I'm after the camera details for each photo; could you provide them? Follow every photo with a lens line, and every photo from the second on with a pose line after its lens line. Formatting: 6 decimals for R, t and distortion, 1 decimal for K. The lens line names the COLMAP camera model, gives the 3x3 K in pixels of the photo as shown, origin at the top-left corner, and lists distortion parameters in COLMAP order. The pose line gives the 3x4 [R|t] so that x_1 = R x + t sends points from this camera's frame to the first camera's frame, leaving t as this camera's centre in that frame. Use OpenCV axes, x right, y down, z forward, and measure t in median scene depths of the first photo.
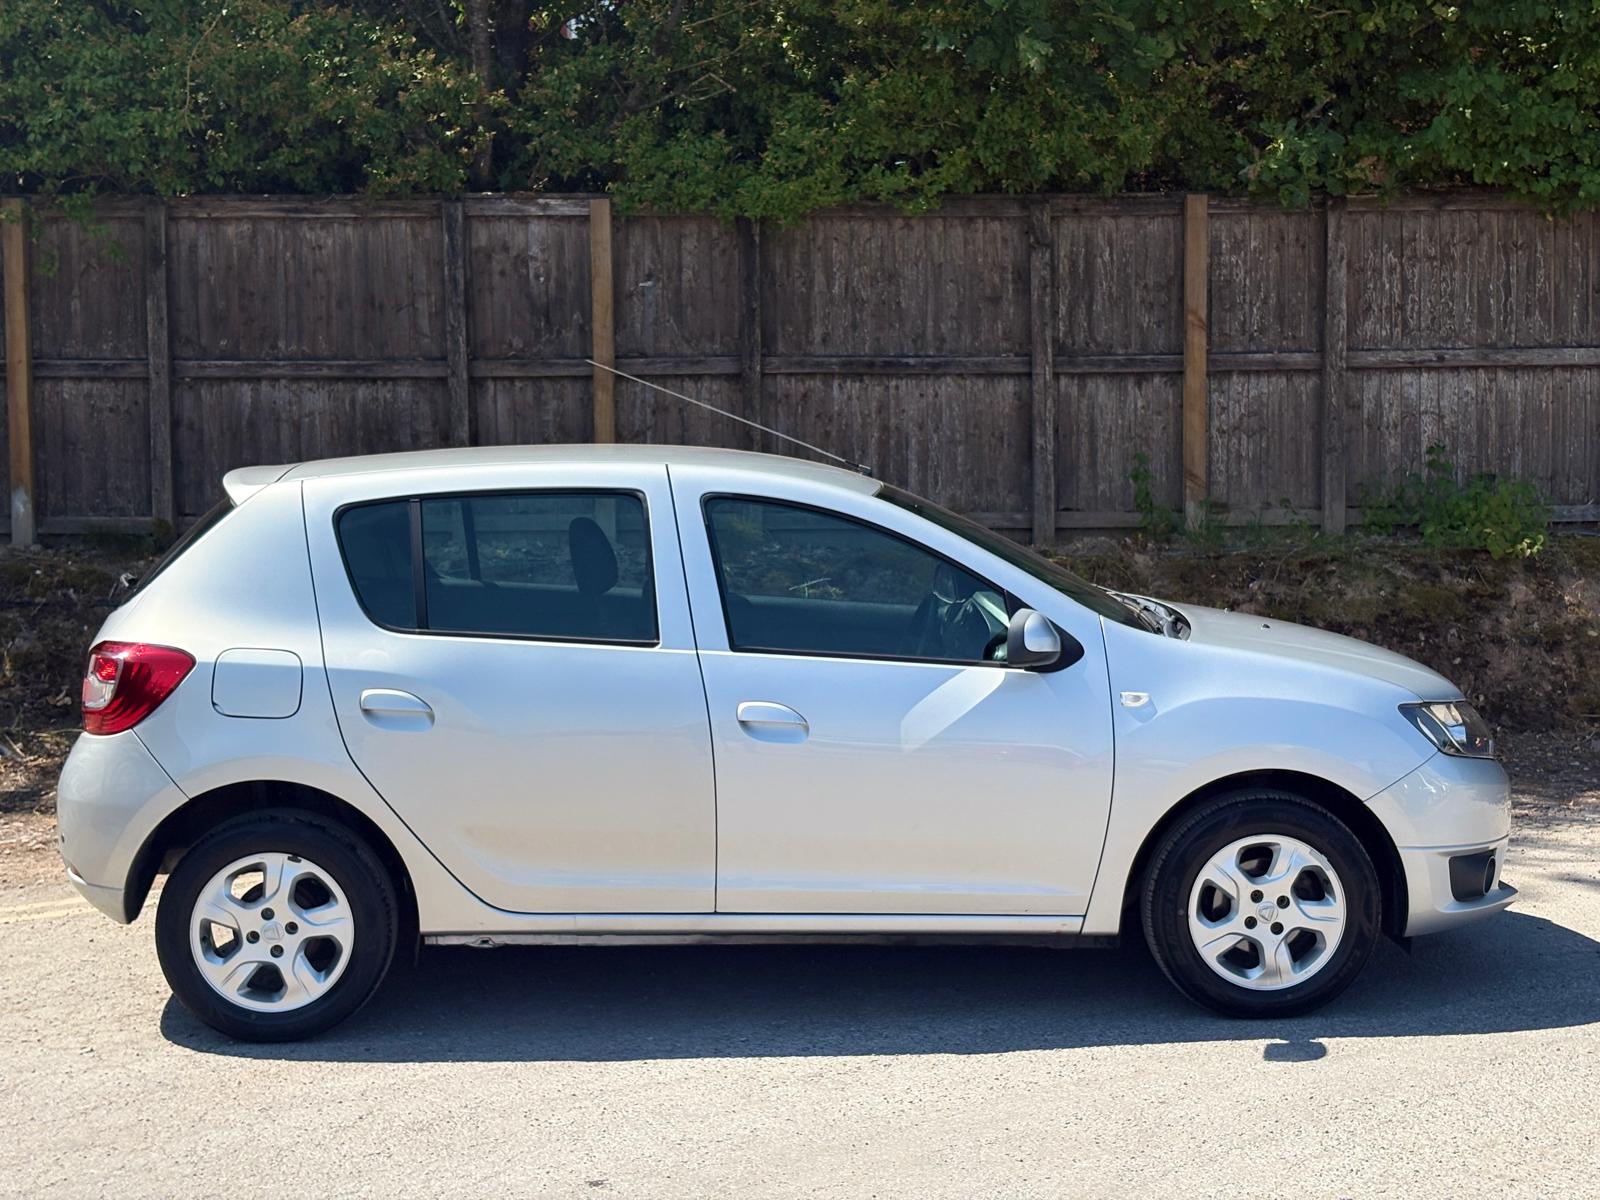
lens RADIAL K [[2413.6, 0, 799.6], [0, 2413.6, 627.3], [0, 0, 1]] dist [0.073809, 0.000000]
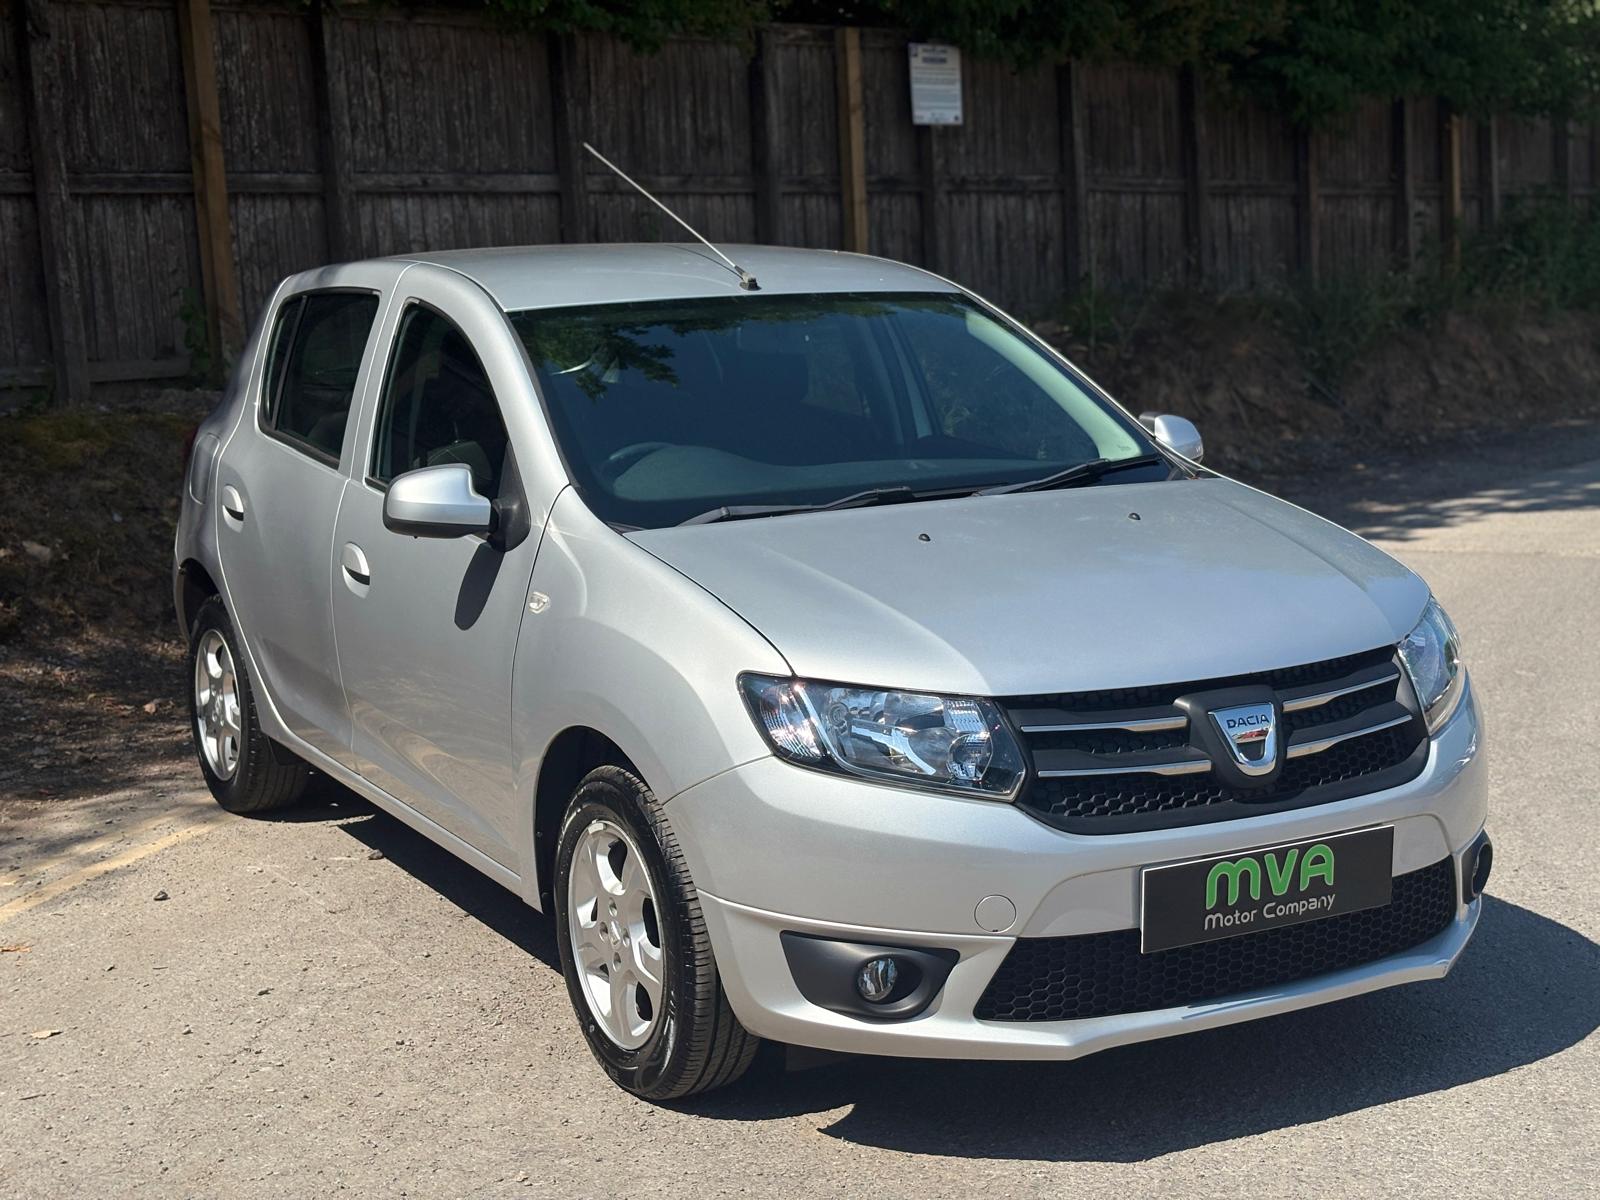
lens RADIAL K [[2413.6, 0, 833.3], [0, 2413.6, 608.6], [0, 0, 1]] dist [0.073809, 0.000000]
pose [[0.680663, -0.119170, 0.722839, -0.329603], [0.090867, 0.992795, 0.078111, -0.006115], [-0.726939, 0.012515, 0.686588, 0.245965]]
